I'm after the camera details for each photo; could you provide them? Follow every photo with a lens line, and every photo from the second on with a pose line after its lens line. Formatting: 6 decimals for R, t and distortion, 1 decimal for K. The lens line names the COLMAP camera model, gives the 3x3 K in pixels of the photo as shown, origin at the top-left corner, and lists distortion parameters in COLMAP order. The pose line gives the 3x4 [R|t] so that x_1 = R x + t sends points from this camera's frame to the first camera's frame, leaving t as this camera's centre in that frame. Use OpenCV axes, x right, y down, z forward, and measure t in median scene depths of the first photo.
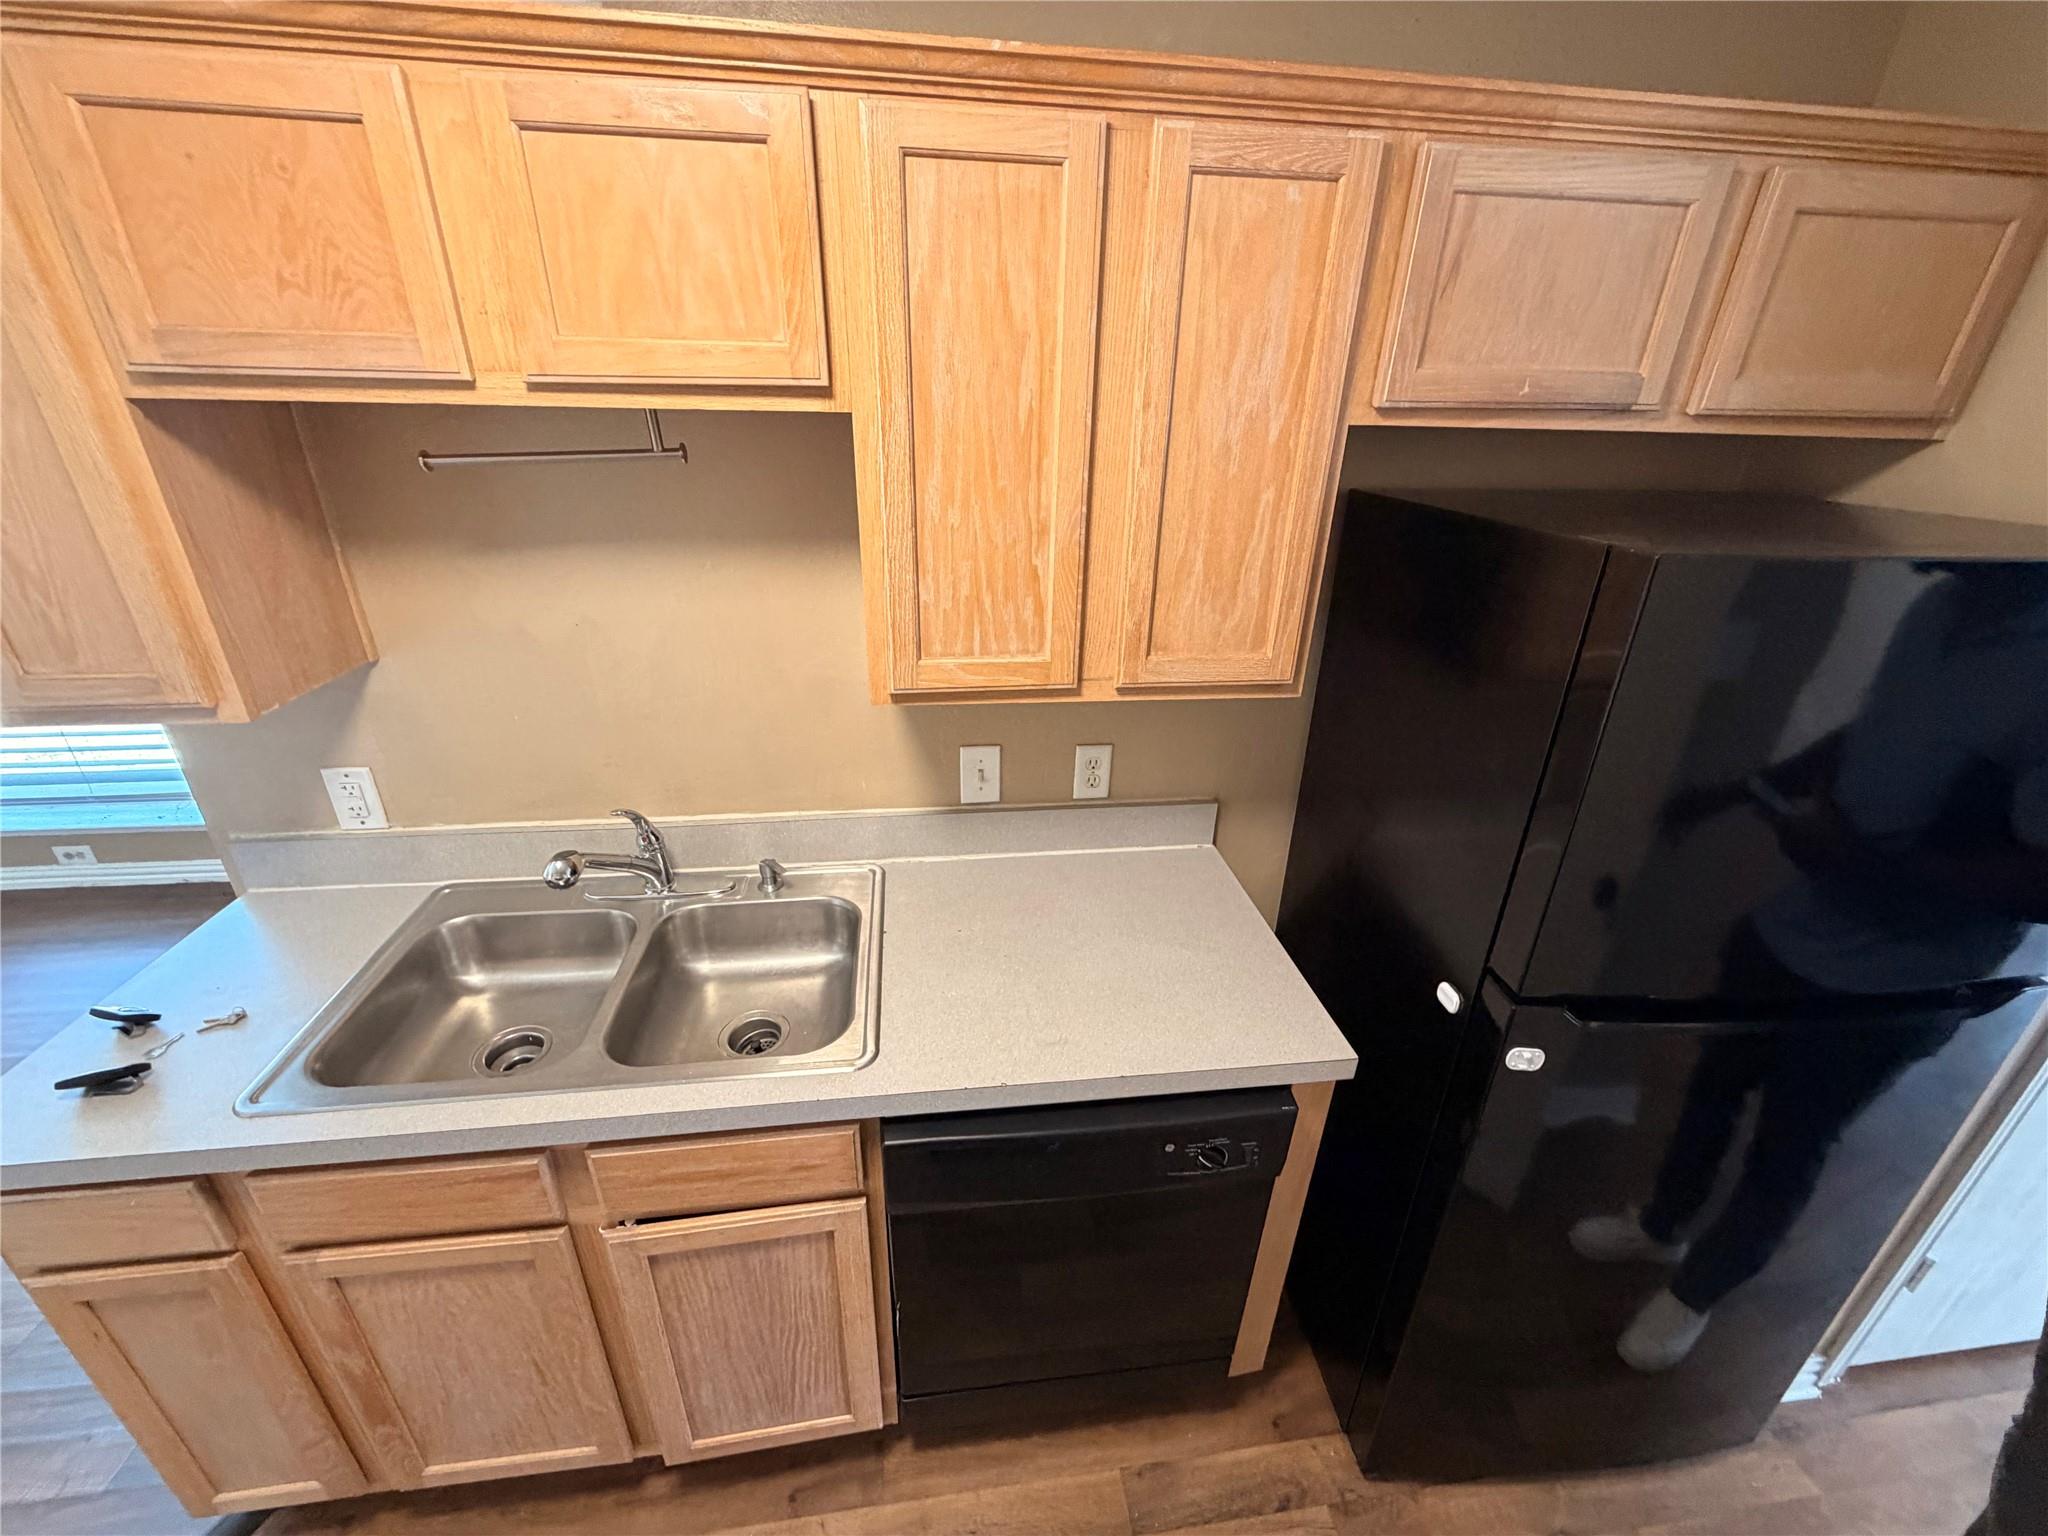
lens RADIAL K [[821.6, 0, 1019.5], [0, 821.6, 762.8], [0, 0, 1]] dist [-0.001245, 0.000425]
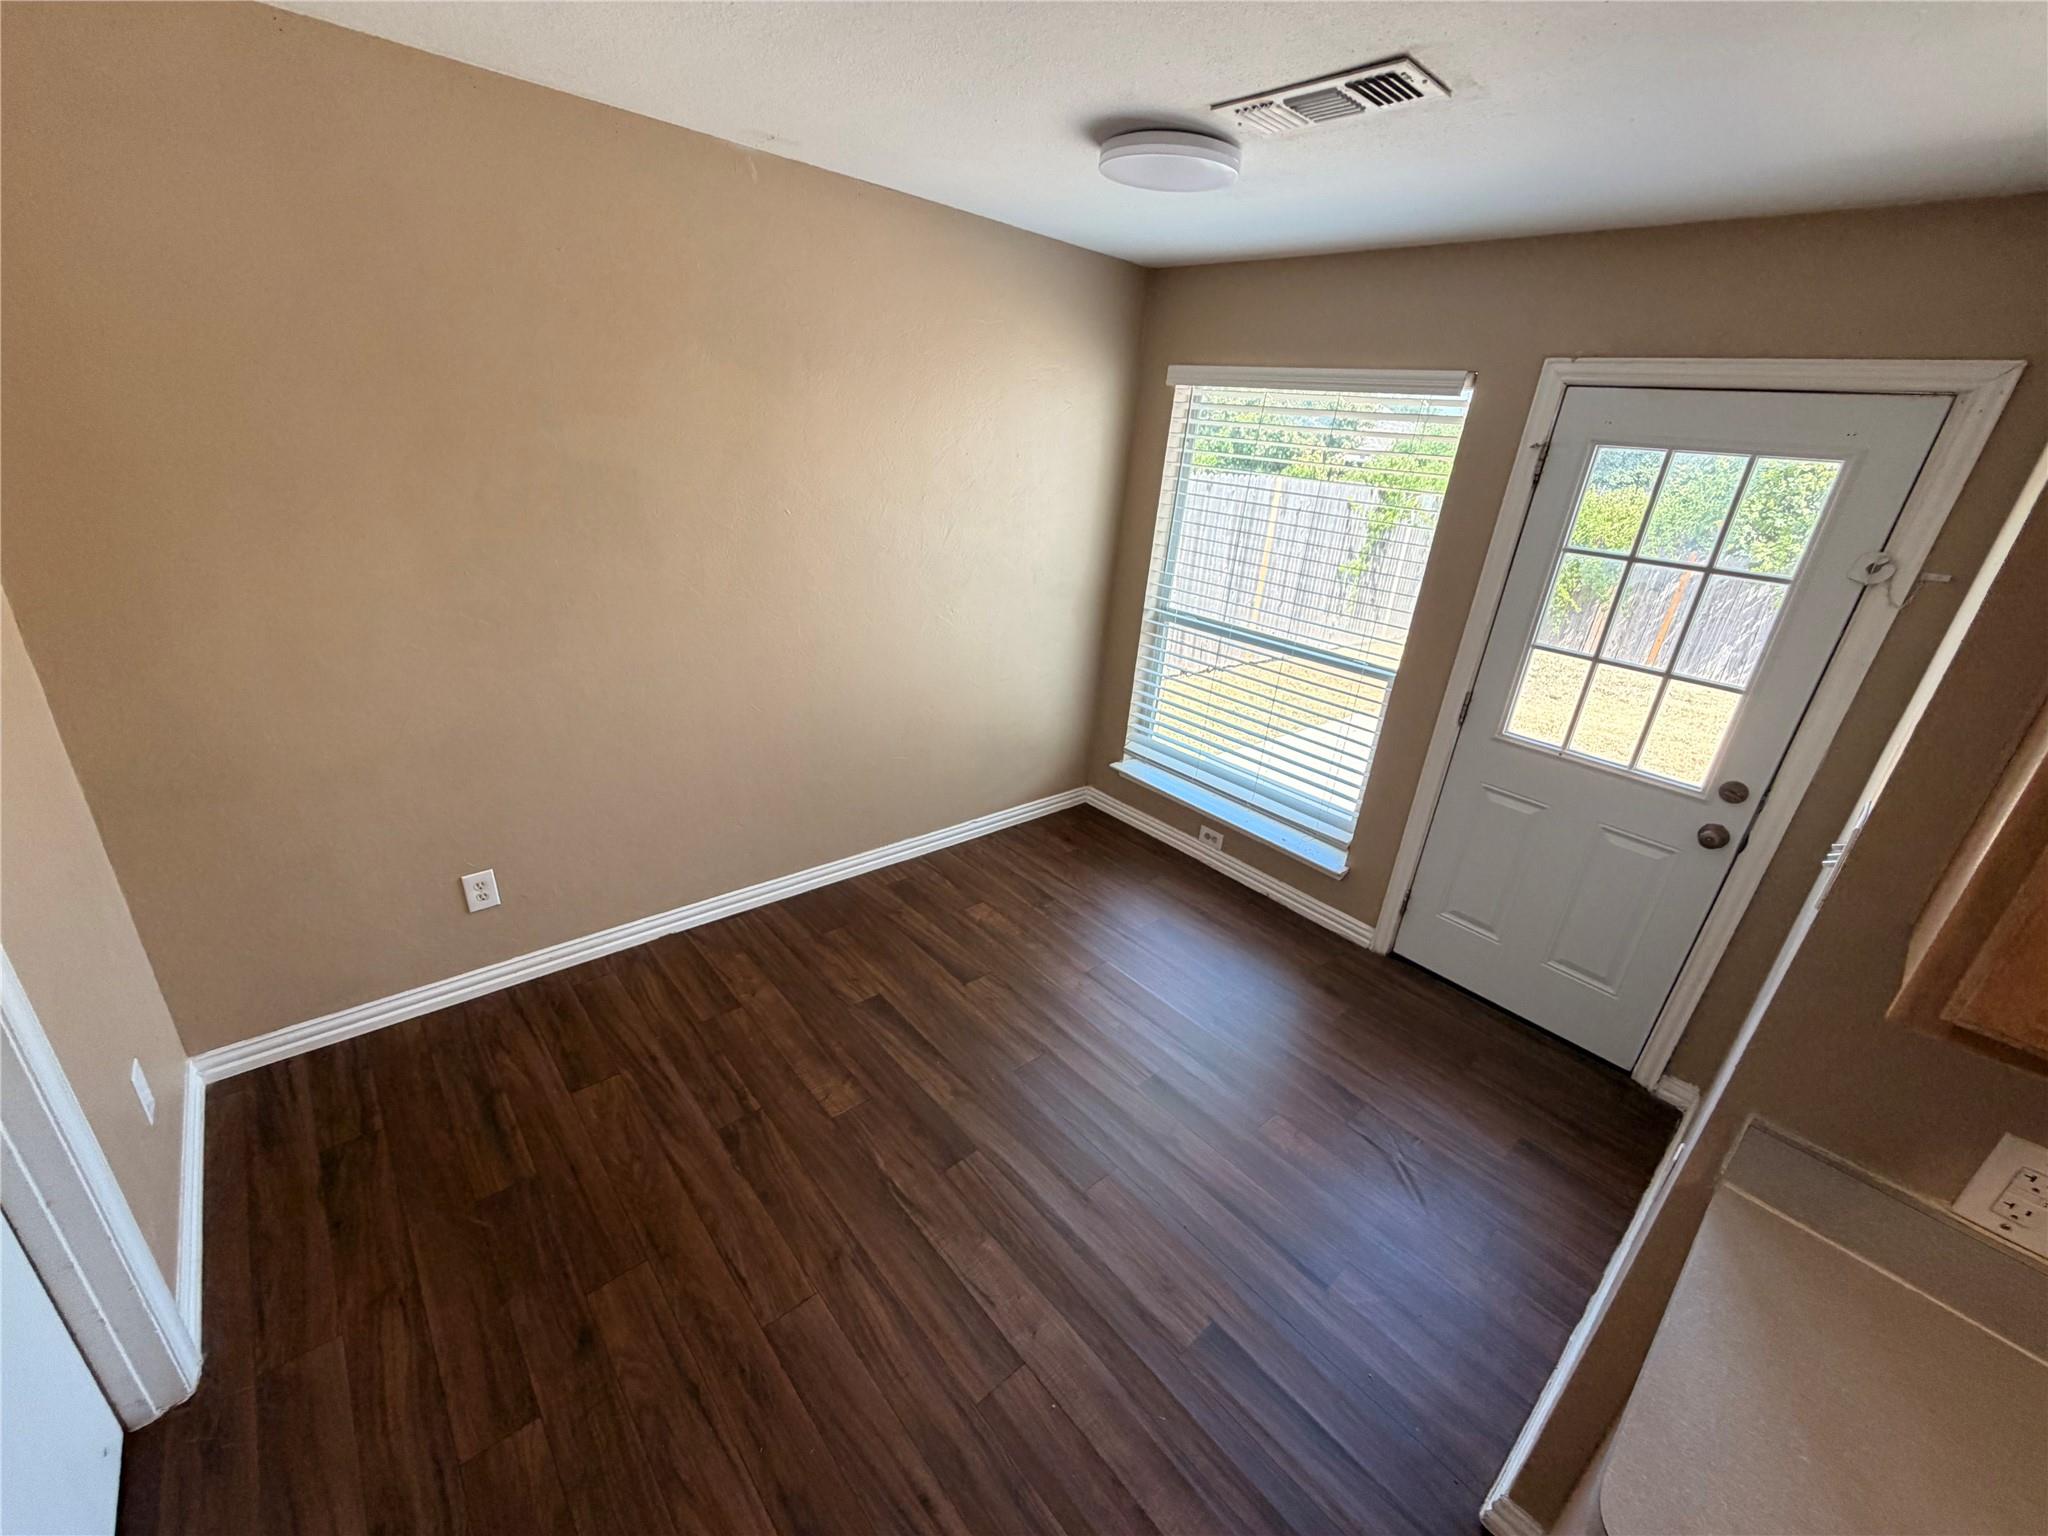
lens RADIAL K [[821.6, 0, 1024.4], [0, 821.6, 772.6], [0, 0, 1]] dist [-0.001245, 0.000425]
pose [[0.560852, 0.347879, -0.751282, -0.463010], [-0.404826, 0.906791, 0.117674, -0.005336], [0.722192, 0.238141, 0.649406, -0.005967]]
